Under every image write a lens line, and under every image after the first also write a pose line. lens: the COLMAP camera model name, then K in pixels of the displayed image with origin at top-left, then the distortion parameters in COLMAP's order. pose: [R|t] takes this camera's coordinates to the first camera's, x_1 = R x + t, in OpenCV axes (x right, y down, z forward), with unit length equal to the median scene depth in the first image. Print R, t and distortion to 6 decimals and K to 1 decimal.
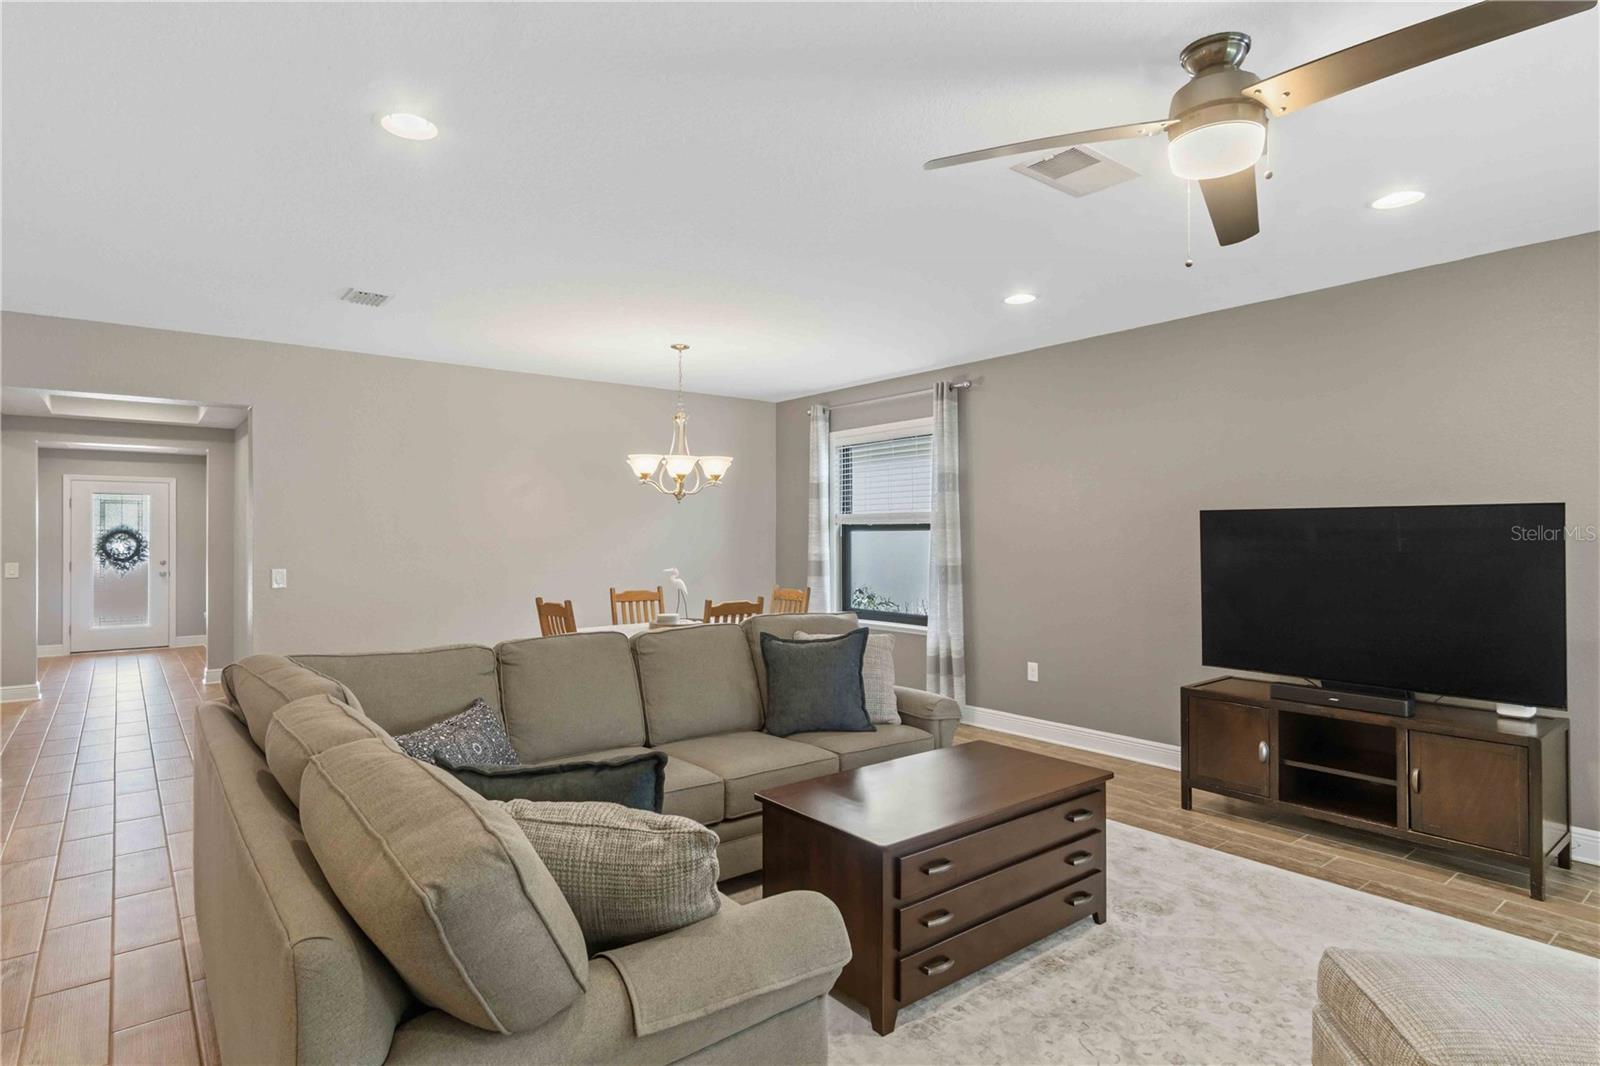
lens RADIAL K [[859.0, 0, 800.0], [0, 859.0, 533.0], [0, 0, 1]] dist [0.035950, -0.000030]
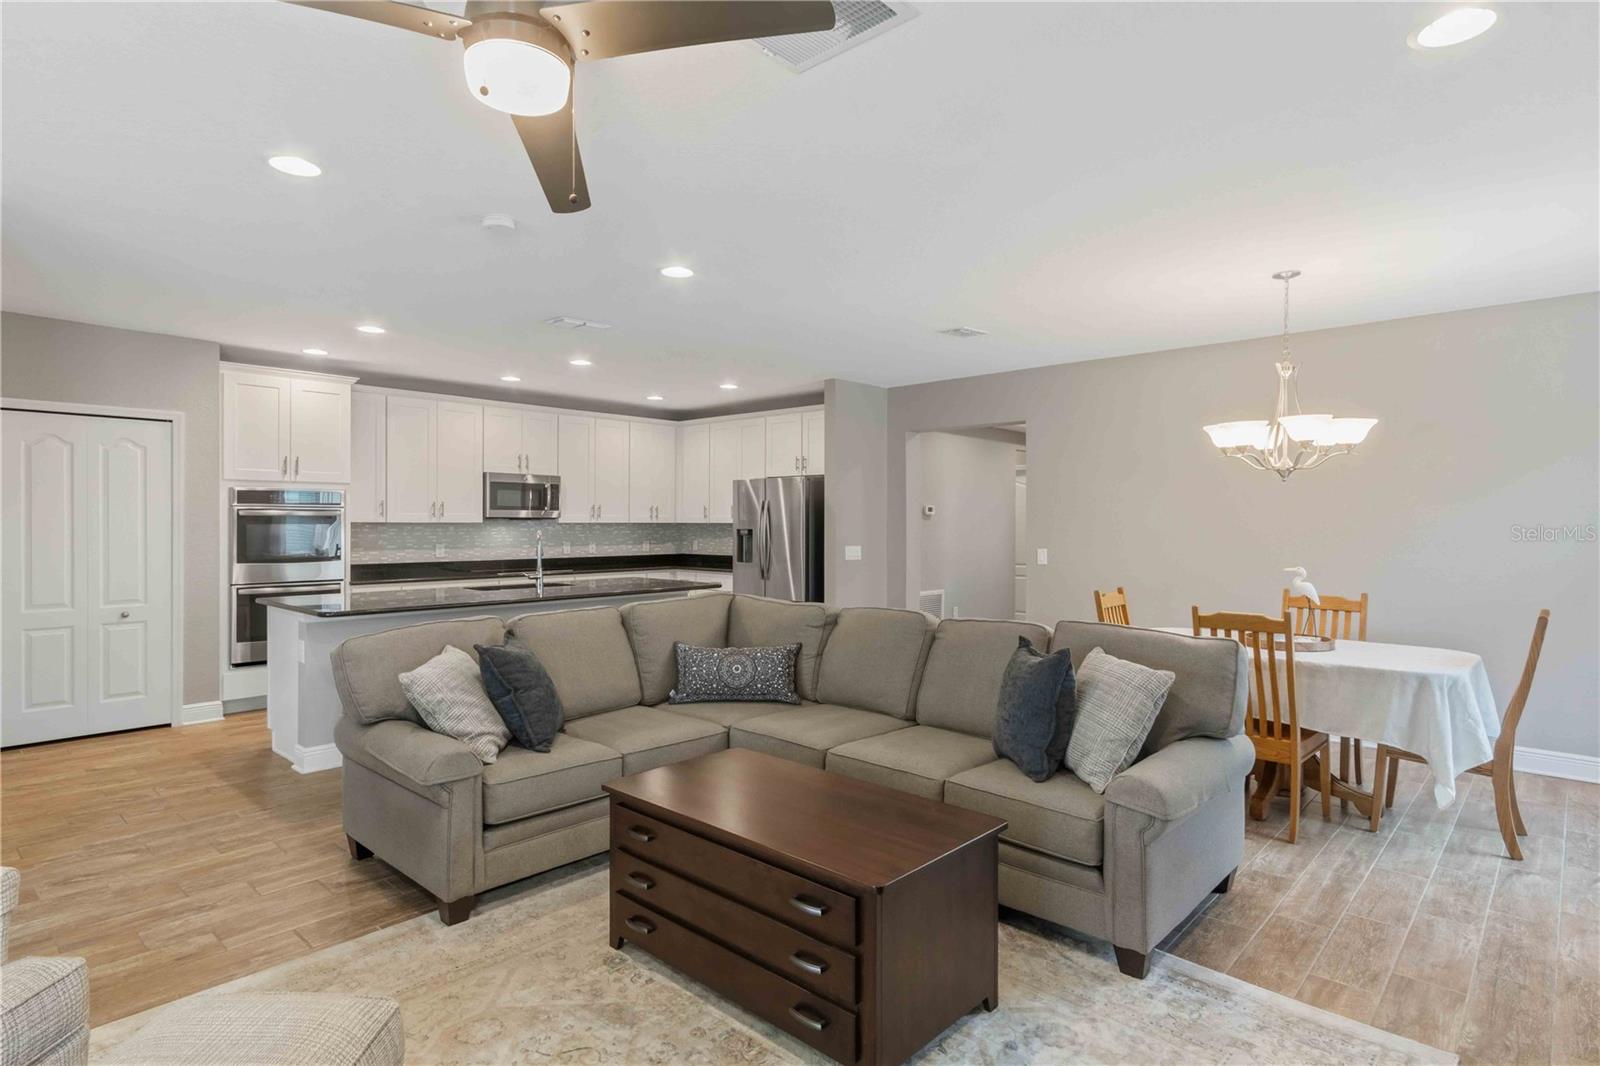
lens RADIAL K [[859.0, 0, 800.0], [0, 859.0, 533.0], [0, 0, 1]] dist [0.035950, -0.000030]
pose [[0.168435, 0.021158, -0.985486, 0.590321], [-0.006310, 0.999772, 0.020386, -0.002432], [0.985693, 0.002785, 0.168530, 0.486372]]
